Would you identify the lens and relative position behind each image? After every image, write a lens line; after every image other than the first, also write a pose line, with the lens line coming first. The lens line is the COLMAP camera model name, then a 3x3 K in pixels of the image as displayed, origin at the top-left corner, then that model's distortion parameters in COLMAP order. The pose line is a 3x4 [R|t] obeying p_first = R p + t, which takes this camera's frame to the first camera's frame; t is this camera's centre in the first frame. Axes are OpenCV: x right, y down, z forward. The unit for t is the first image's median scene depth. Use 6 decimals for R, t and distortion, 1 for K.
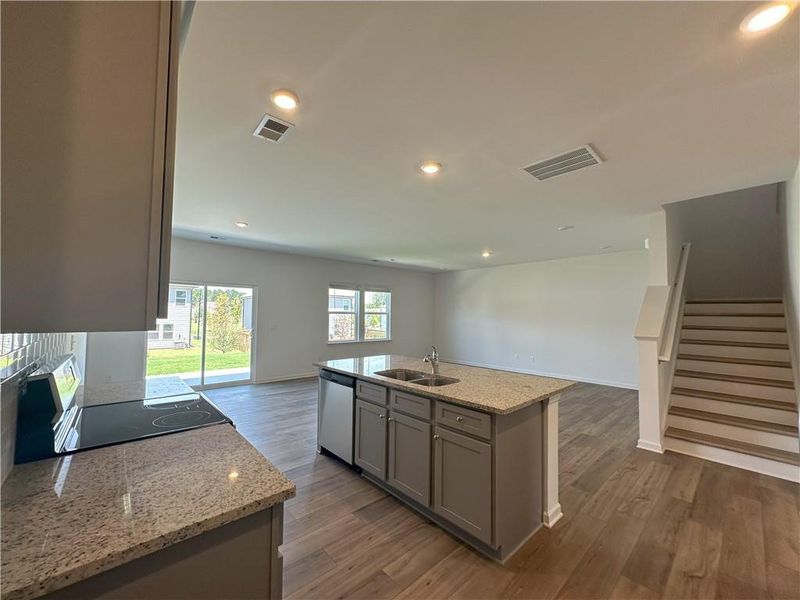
lens RADIAL K [[318.9, 0, 400.0], [0, 318.9, 300.0], [0, 0, 1]] dist [-0.003010, 0.000535]
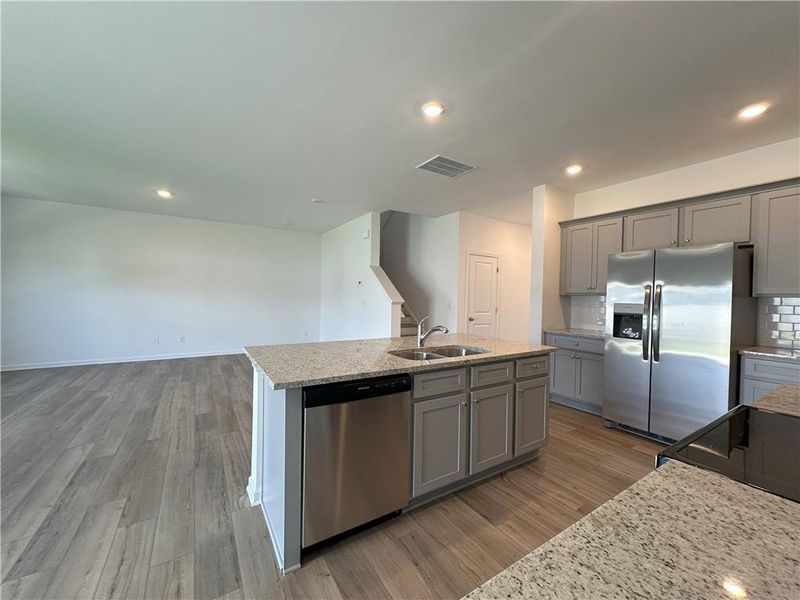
lens RADIAL K [[318.9, 0, 400.0], [0, 318.9, 300.0], [0, 0, 1]] dist [-0.003010, 0.000535]
pose [[0.170879, -0.021313, 0.985062, -0.345548], [-0.063876, 0.997423, 0.032661, 0.033814], [-0.983219, -0.068503, 0.169077, 0.409622]]
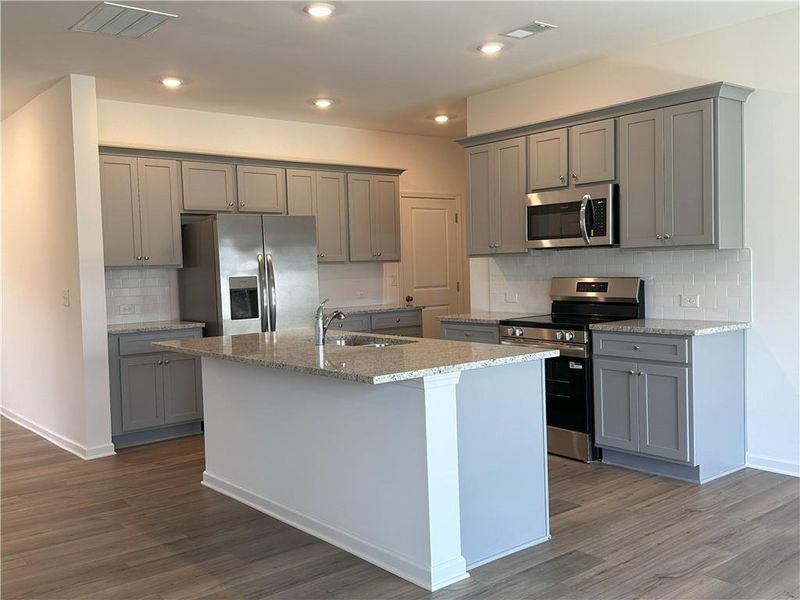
lens RADIAL K [[759.2, 0, 401.8], [0, 759.2, 294.3], [0, 0, 1]] dist [0.127420, -0.258079]
pose [[-0.998518, 0.015728, 0.052098, -0.055466], [0.015417, 0.999861, -0.006362, 0.064475], [-0.052191, -0.005549, -0.998622, 1.109781]]
